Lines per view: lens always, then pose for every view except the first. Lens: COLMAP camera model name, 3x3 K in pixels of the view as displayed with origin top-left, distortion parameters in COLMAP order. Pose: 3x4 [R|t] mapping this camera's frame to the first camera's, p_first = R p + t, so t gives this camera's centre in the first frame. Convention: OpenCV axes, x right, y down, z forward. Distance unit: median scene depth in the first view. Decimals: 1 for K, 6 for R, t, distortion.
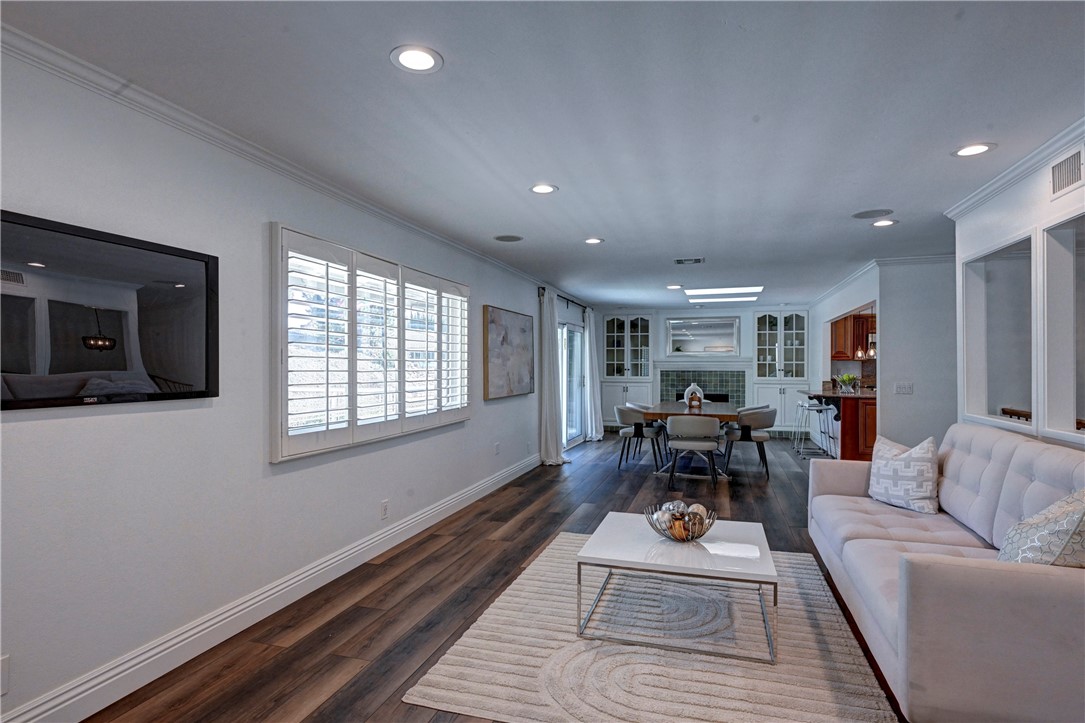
lens RADIAL K [[577.8, 0, 542.5], [0, 577.8, 361.5], [0, 0, 1]] dist [-0.001915, -0.000305]
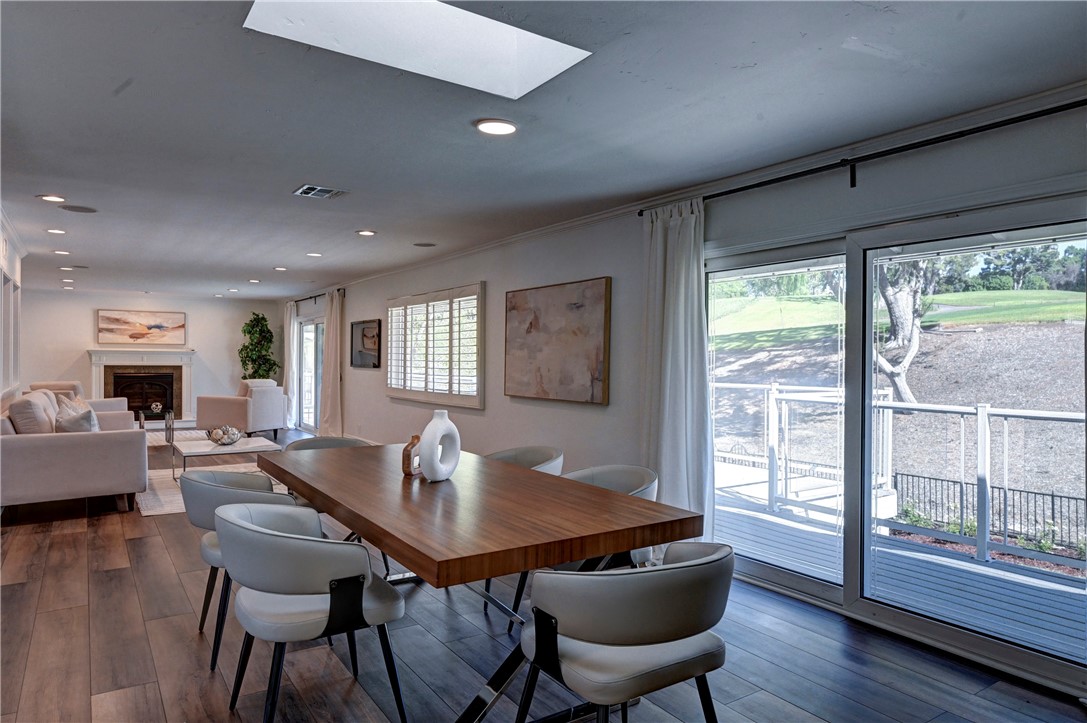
lens RADIAL K [[685.4, 0, 540.3], [0, 685.4, 360.2], [0, 0, 1]] dist [0.001115, -0.000287]
pose [[-0.635666, -0.003235, -0.771958, 0.650678], [-0.002828, 0.999994, -0.001863, 0.011009], [0.771959, 0.000999, -0.635671, 1.588938]]
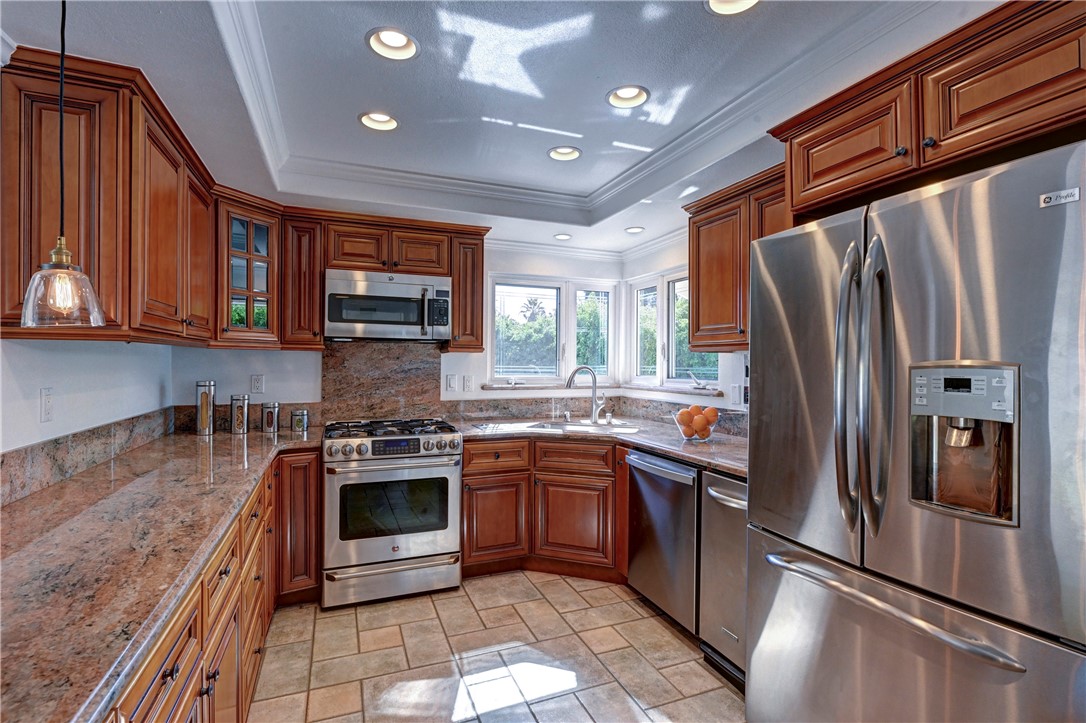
lens RADIAL K [[508.3, 0, 543.0], [0, 508.3, 361.5], [0, 0, 1]] dist [-0.001887, -0.000439]
pose [[0.778530, 0.003397, 0.627598, 0.780959], [-0.008202, 0.999955, 0.004762, 0.004686], [-0.627554, -0.008855, 0.778523, 1.138944]]
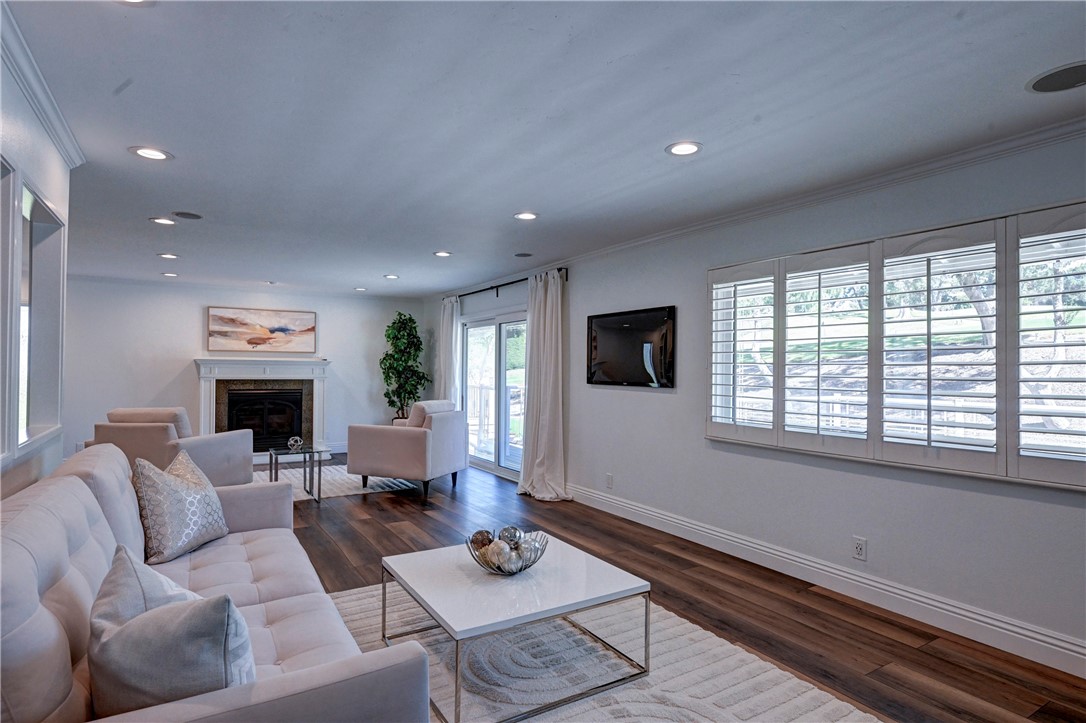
lens RADIAL K [[578.3, 0, 543.0], [0, 578.3, 361.5], [0, 0, 1]] dist [-0.001915, -0.000305]
pose [[-0.662930, -0.014498, -0.748541, 0.408743], [-0.003249, 0.999859, -0.016489, 0.005329], [0.748675, -0.008499, -0.662883, 0.777747]]
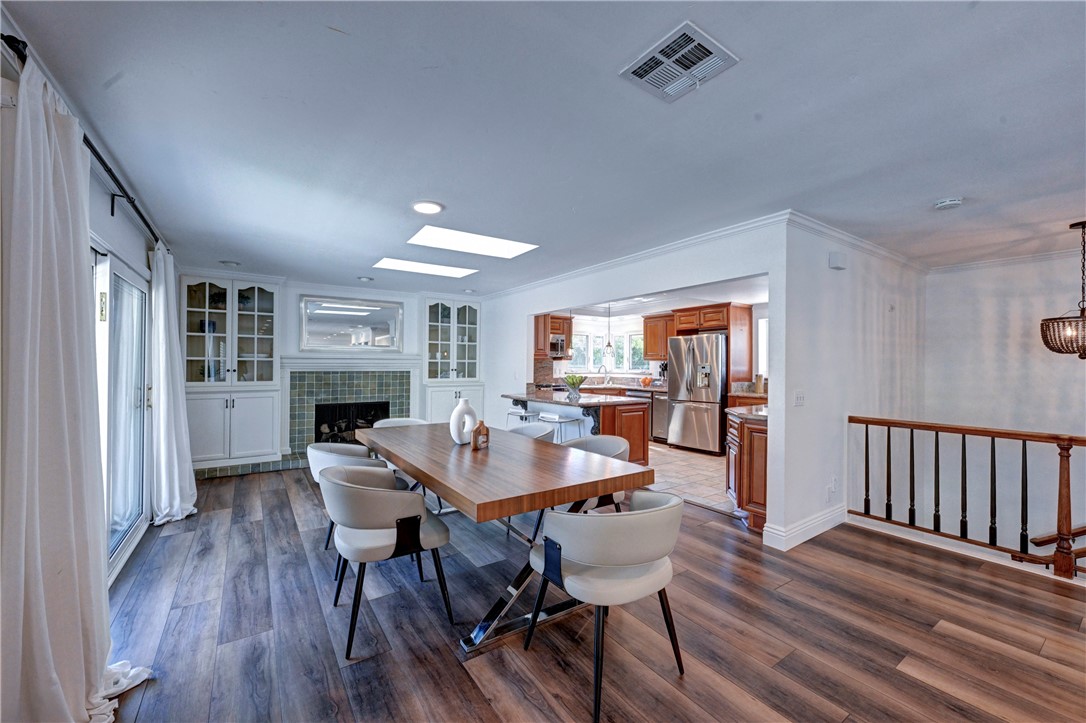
lens RADIAL K [[427.5, 0, 540.4], [0, 427.5, 362.6], [0, 0, 1]] dist [-0.001020, 0.000146]
pose [[0.626371, 0.005267, 0.779508, 0.002708], [-0.009965, 0.999950, 0.001252, 0.003725], [-0.779462, -0.008552, 0.626391, 0.861761]]
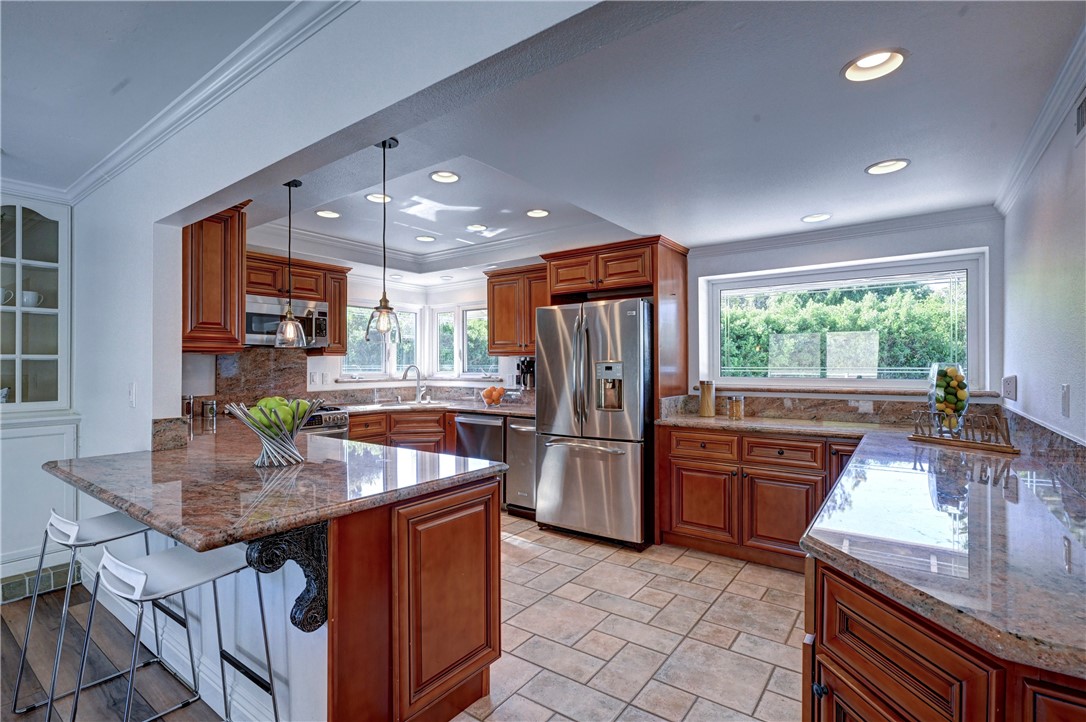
lens RADIAL K [[508.3, 0, 543.0], [0, 508.3, 361.0], [0, 0, 1]] dist [-0.001887, -0.000439]
pose [[0.330342, 0.001794, 0.943860, 0.450055], [-0.004252, 0.999991, -0.000413, 0.004864], [-0.943852, -0.003877, 0.330347, 1.068858]]
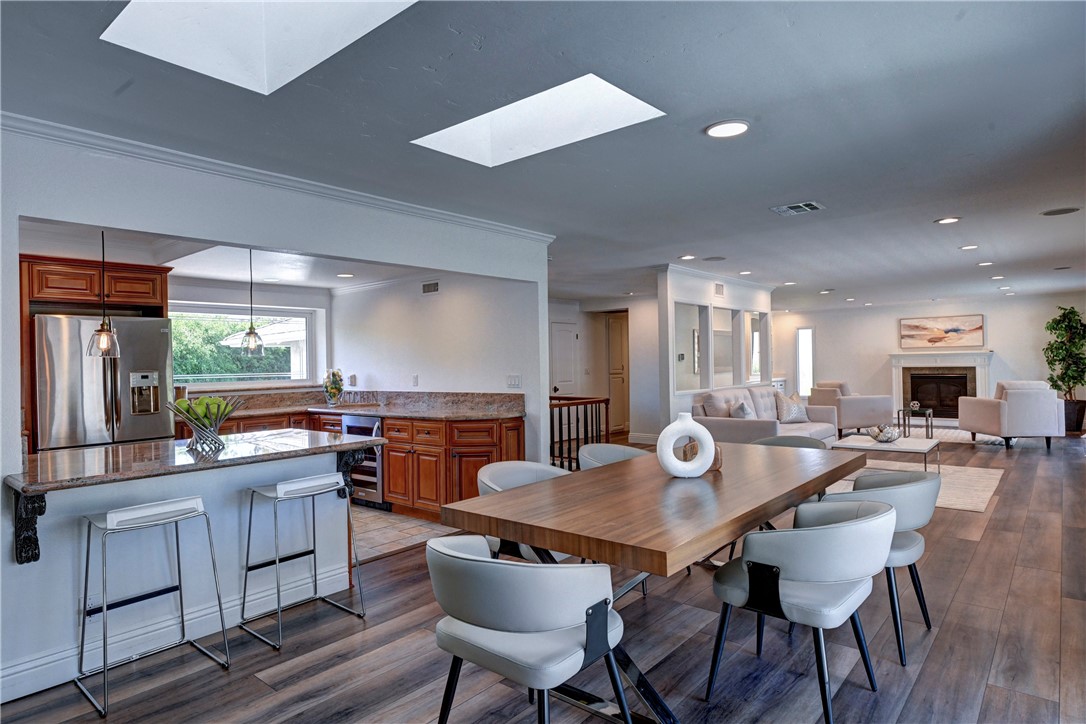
lens RADIAL K [[612.3, 0, 543.0], [0, 612.3, 362.0], [0, 0, 1]] dist [0.002671, 0.000197]
pose [[-0.917013, 0.019198, 0.398396, 0.232702], [0.016492, 0.999812, -0.010220, 0.009544], [-0.398517, -0.002802, -0.917157, 1.701484]]
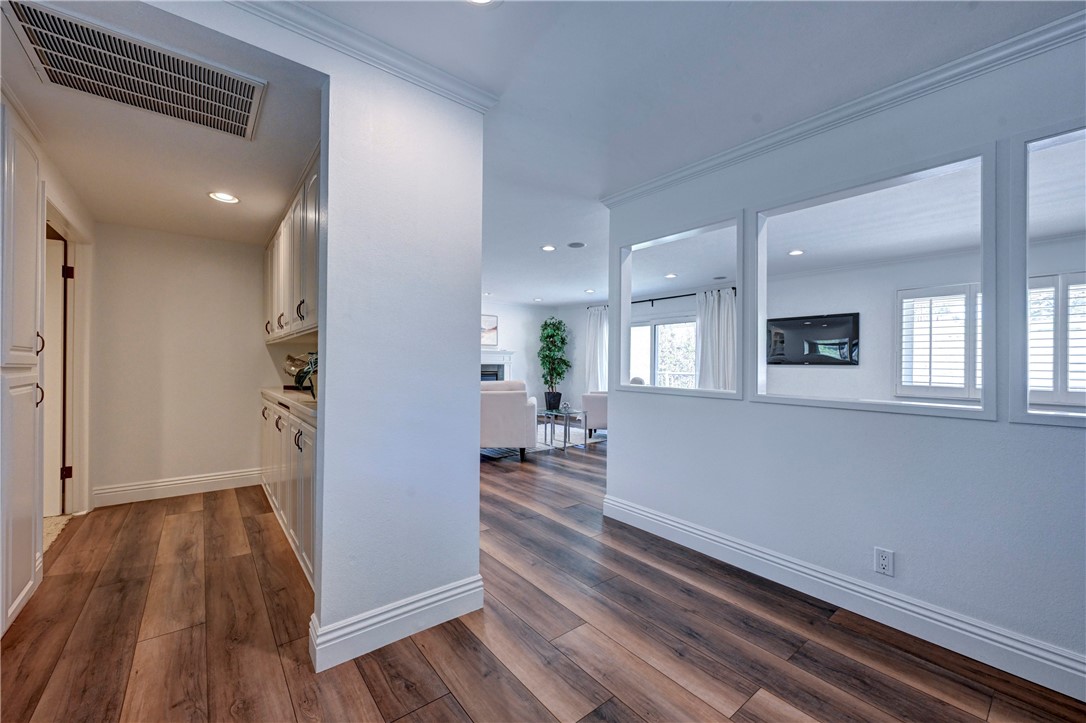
lens RADIAL K [[427.5, 0, 540.4], [0, 427.5, 362.6], [0, 0, 1]] dist [-0.001020, 0.000146]
pose [[-0.569113, -0.007911, -0.822222, 0.802368], [-0.003481, 0.999968, -0.007211, 0.029021], [0.822252, -0.001242, -0.569122, 0.385805]]
